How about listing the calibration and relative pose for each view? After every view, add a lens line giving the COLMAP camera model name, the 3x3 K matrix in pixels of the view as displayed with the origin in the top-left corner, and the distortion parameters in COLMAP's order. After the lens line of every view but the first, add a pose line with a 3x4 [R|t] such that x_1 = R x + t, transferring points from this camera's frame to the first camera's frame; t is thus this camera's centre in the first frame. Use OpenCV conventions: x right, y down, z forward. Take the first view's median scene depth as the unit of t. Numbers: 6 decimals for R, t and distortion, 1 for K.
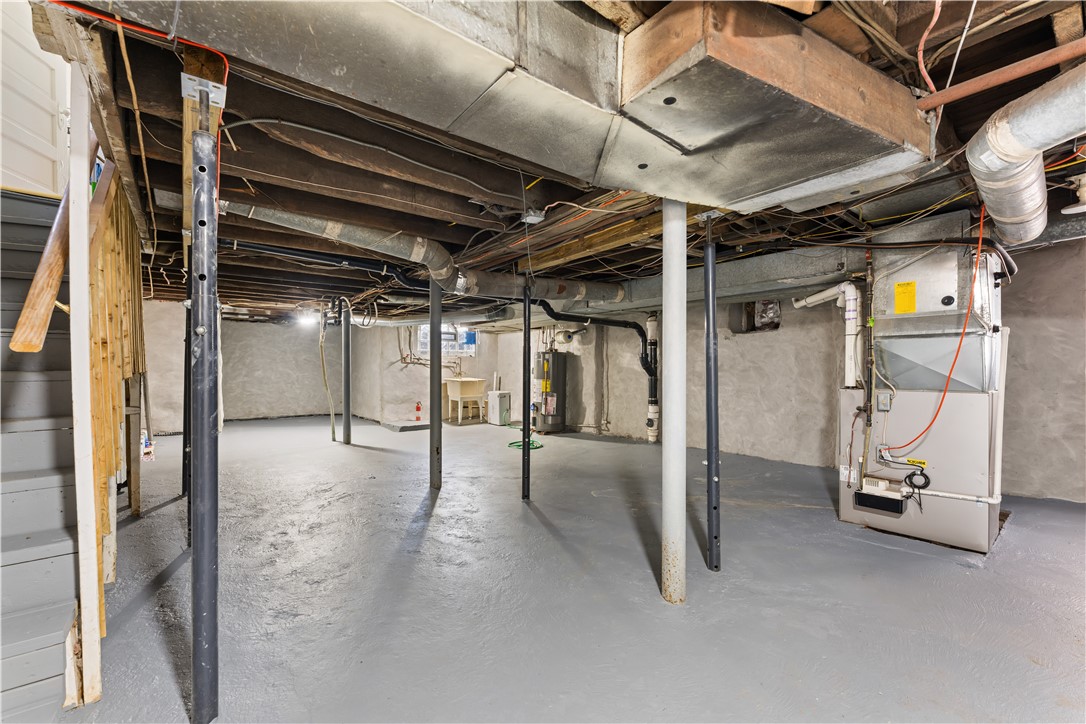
lens RADIAL K [[436.7, 0, 542.8], [0, 436.7, 370.6], [0, 0, 1]] dist [-0.002730, -0.000134]
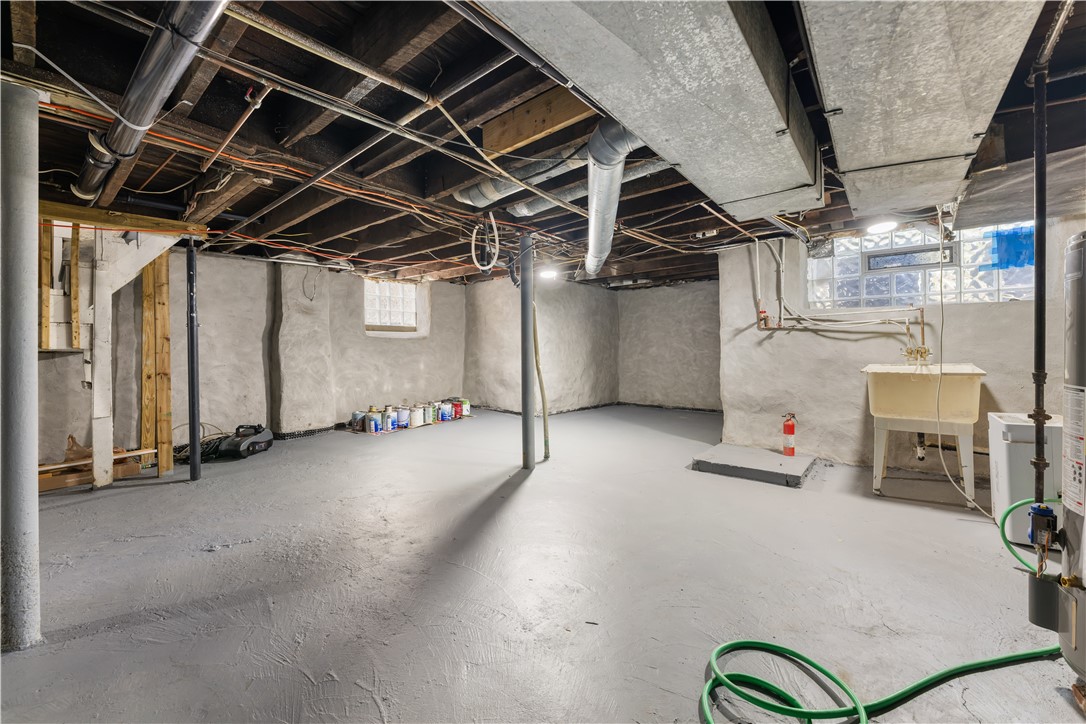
lens RADIAL K [[436.7, 0, 544.2], [0, 436.7, 351.5], [0, 0, 1]] dist [-0.002730, -0.000134]
pose [[0.216973, 0.004545, -0.976167, 0.097590], [0.006752, 0.999958, 0.006157, 0.002112], [0.976154, -0.007927, 0.216933, 0.625362]]
